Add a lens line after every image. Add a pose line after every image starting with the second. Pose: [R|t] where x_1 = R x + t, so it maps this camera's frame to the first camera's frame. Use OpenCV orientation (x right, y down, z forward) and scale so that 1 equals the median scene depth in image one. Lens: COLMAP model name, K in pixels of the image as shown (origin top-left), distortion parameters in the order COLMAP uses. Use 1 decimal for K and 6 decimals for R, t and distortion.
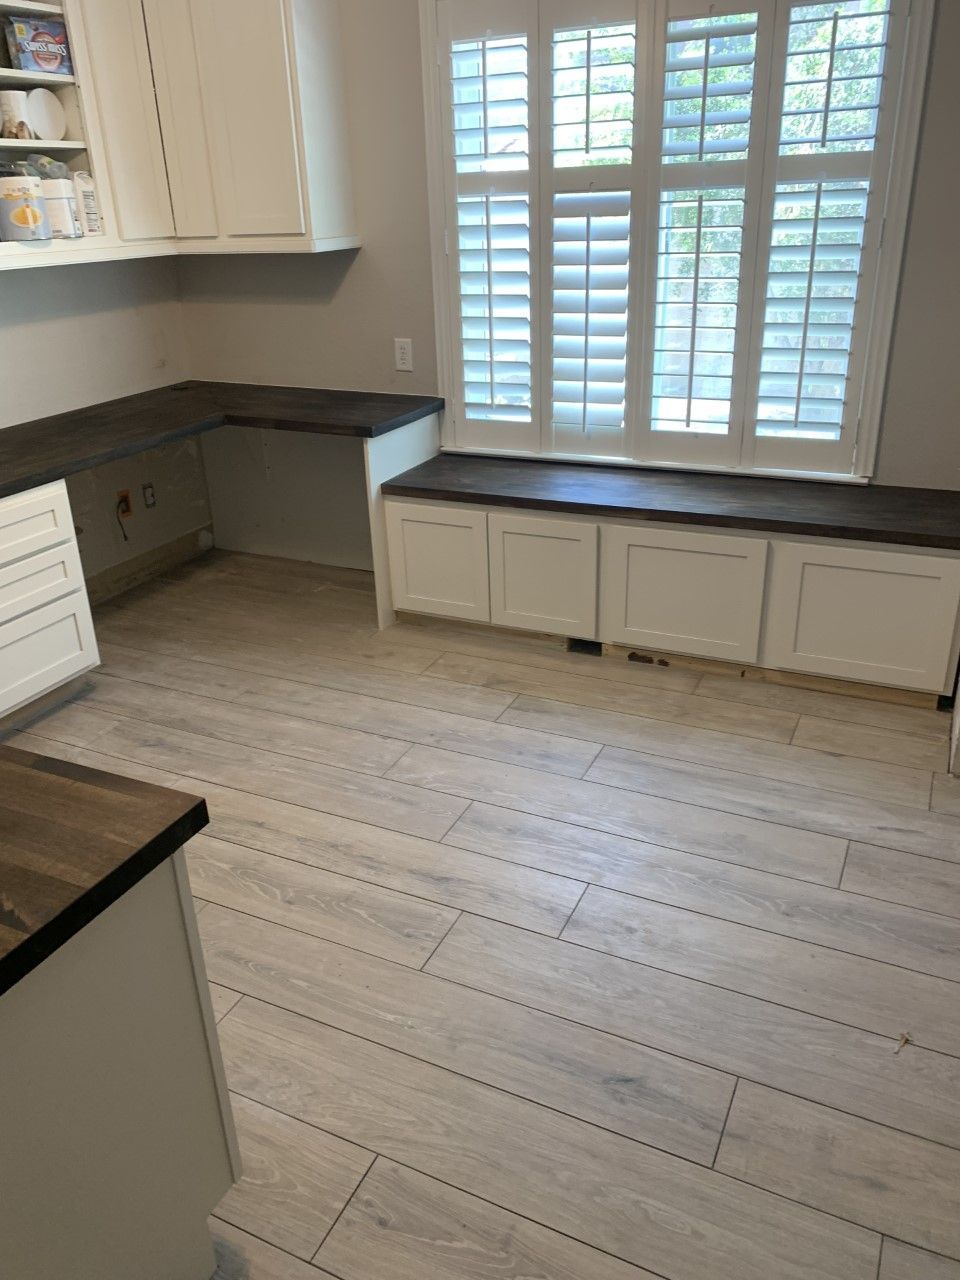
lens RADIAL K [[994.1, 0, 473.2], [0, 994.1, 631.1], [0, 0, 1]] dist [0.083231, -0.140403]
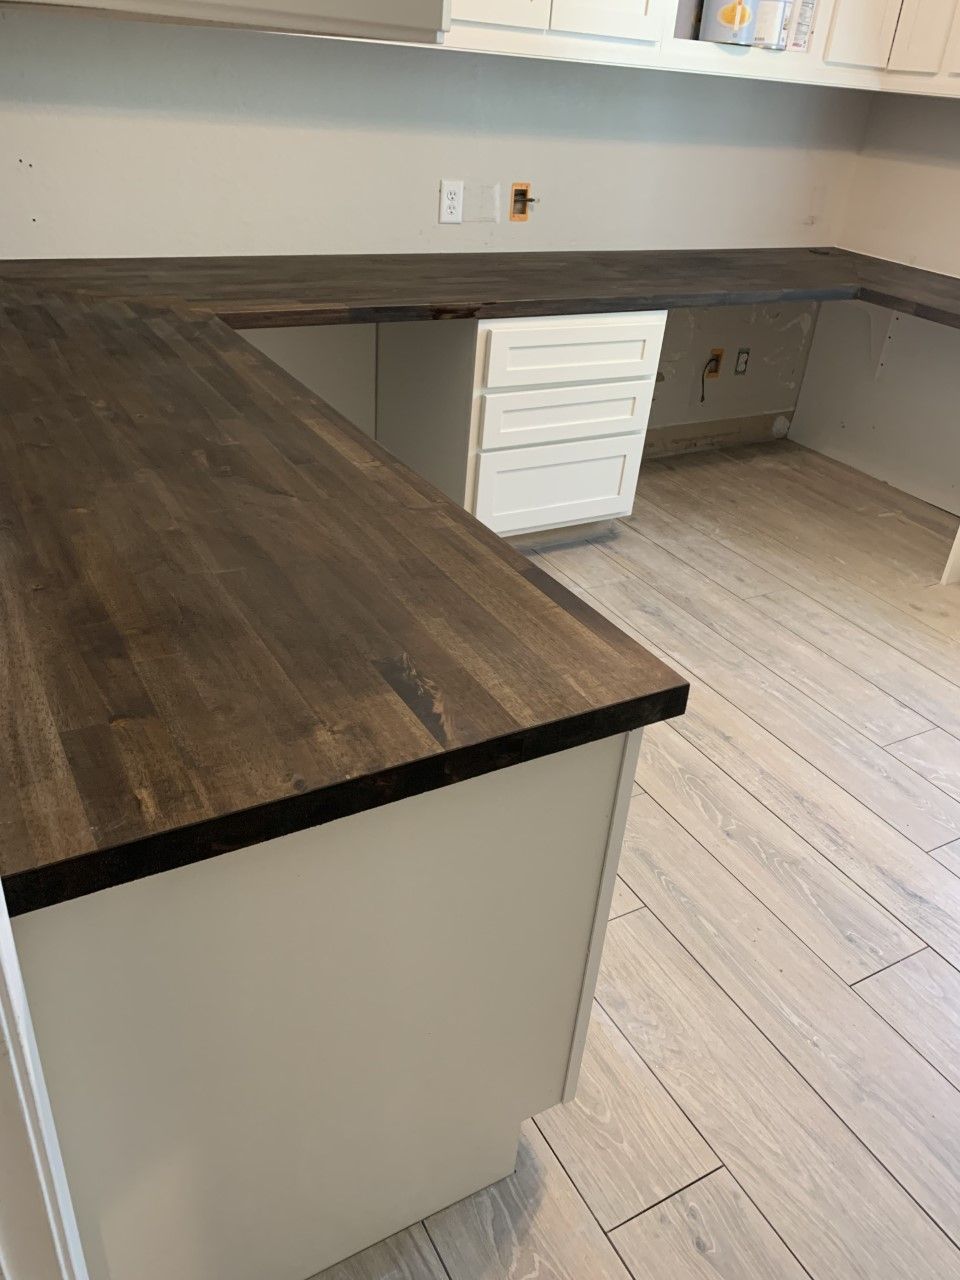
lens RADIAL K [[994.1, 0, 473.2], [0, 994.1, 631.1], [0, 0, 1]] dist [0.083231, -0.140403]
pose [[0.816086, 0.367599, -0.445954, -0.030389], [-0.323553, 0.929982, 0.174488, 0.019681], [0.478871, 0.001892, 0.877883, 0.096733]]
